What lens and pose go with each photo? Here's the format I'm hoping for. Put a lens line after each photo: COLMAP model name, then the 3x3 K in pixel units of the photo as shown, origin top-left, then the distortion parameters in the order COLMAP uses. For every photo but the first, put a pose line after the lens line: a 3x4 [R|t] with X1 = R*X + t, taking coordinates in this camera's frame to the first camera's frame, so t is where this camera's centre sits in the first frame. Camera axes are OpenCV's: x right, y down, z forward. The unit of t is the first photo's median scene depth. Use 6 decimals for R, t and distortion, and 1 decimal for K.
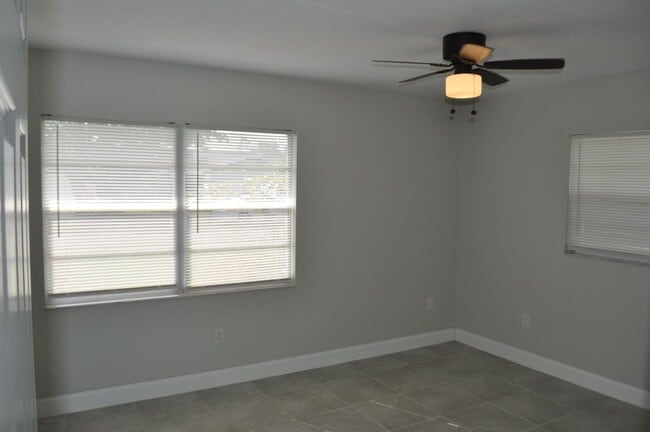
lens RADIAL K [[515.3, 0, 329.7], [0, 515.3, 215.2], [0, 0, 1]] dist [-0.069471, -0.004618]
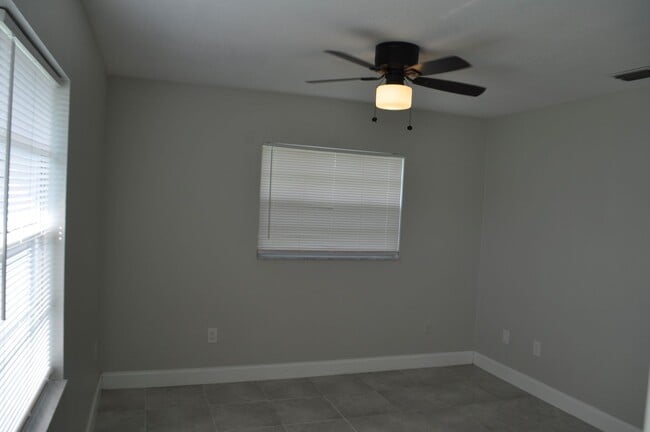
lens RADIAL K [[515.3, 0, 329.7], [0, 515.3, 215.2], [0, 0, 1]] dist [-0.069471, -0.004618]
pose [[0.204584, -0.038861, 0.978077, -0.550514], [0.013945, 0.999226, 0.036785, -0.049204], [-0.978750, 0.006114, 0.204968, 0.693626]]
